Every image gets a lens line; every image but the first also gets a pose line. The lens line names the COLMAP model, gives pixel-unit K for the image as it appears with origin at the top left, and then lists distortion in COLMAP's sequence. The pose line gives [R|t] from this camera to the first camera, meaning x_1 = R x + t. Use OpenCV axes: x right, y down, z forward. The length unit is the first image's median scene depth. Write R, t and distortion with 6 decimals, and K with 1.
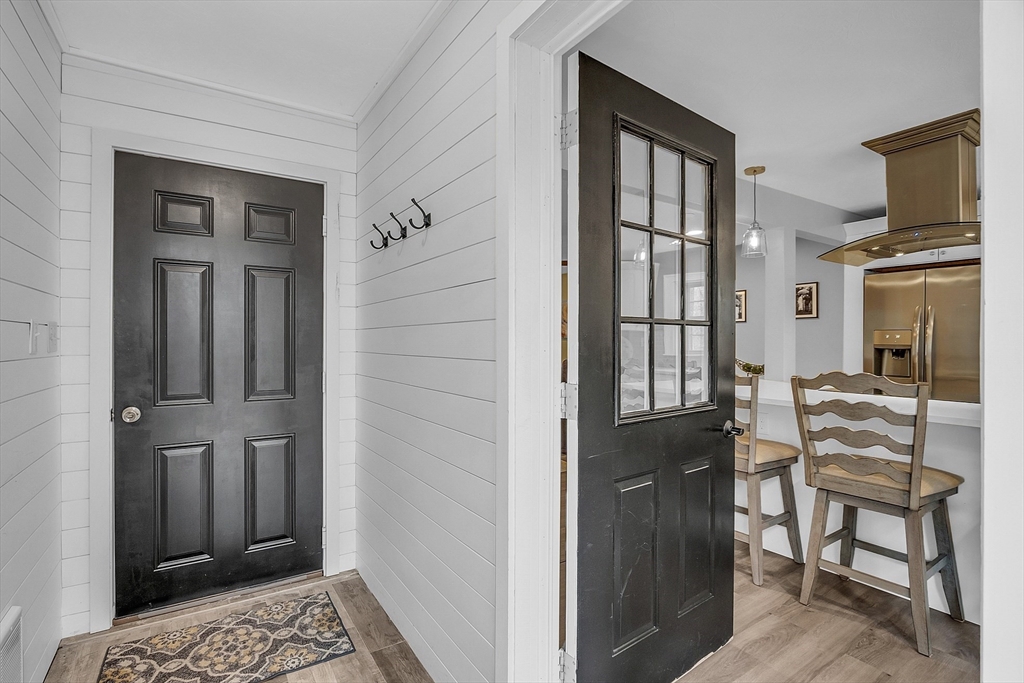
lens RADIAL K [[467.6, 0, 486.6], [0, 467.6, 334.7], [0, 0, 1]] dist [-0.015130, 0.004655]
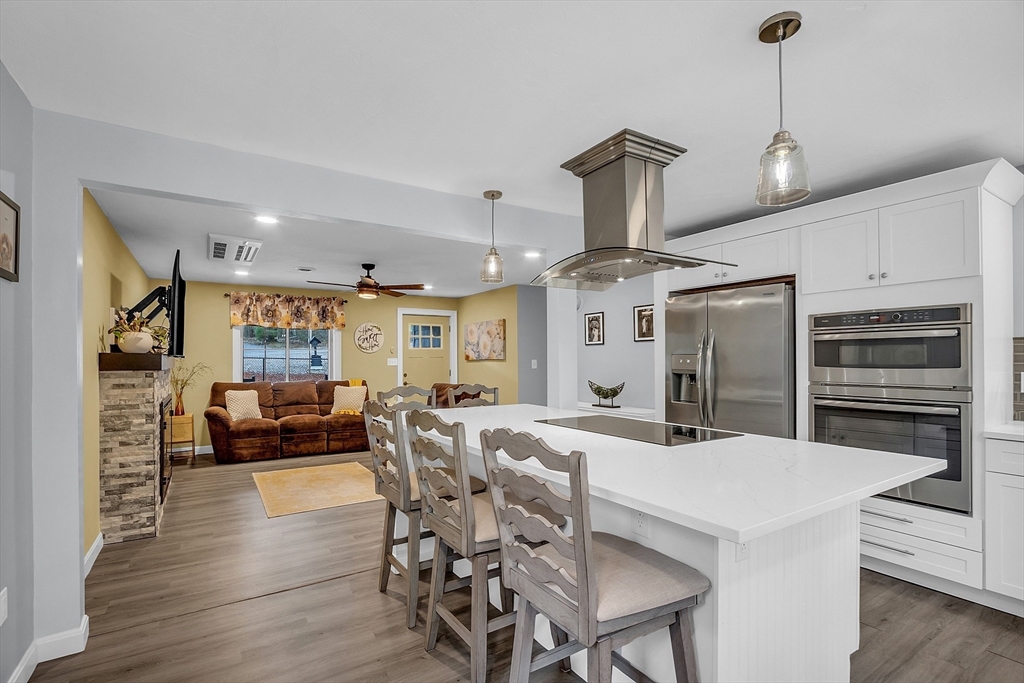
lens RADIAL K [[467.6, 0, 483.6], [0, 467.6, 356.7], [0, 0, 1]] dist [-0.015130, 0.004655]
pose [[0.999723, -0.010715, -0.020934, 0.494667], [0.010858, 0.999918, 0.006748, -0.016791], [0.020860, -0.006973, 0.999758, 0.015273]]
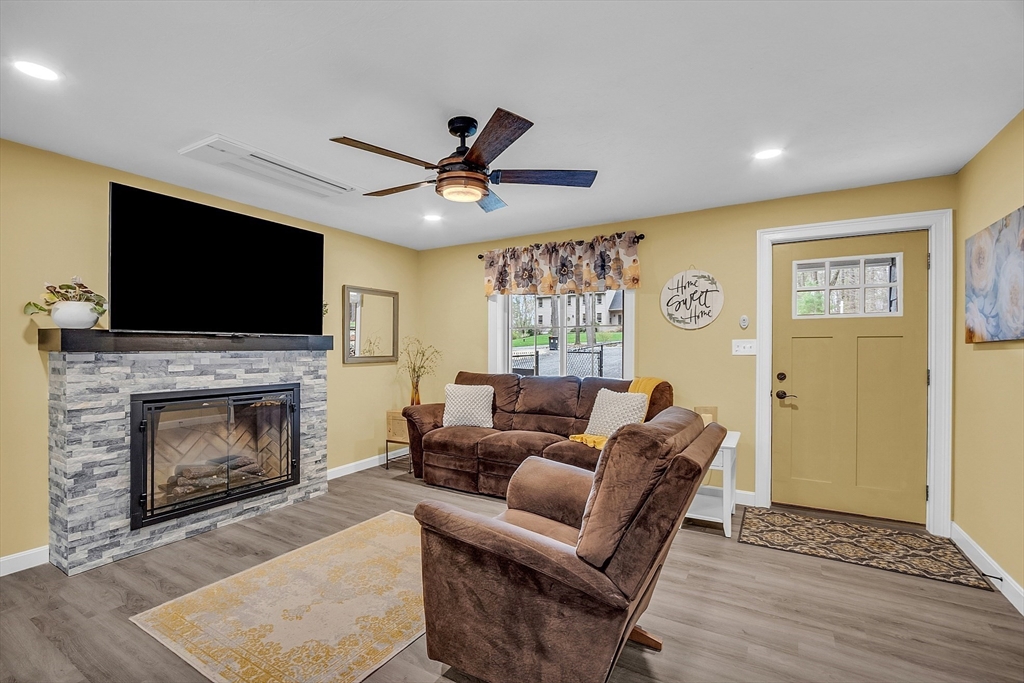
lens RADIAL K [[467.6, 0, 483.3], [0, 467.6, 346.9], [0, 0, 1]] dist [-0.015130, 0.004655]
pose [[0.436663, -0.007050, -0.899598, 0.695611], [0.011508, 0.999931, -0.002251, 0.012353], [0.899552, -0.009369, 0.436714, 1.197552]]
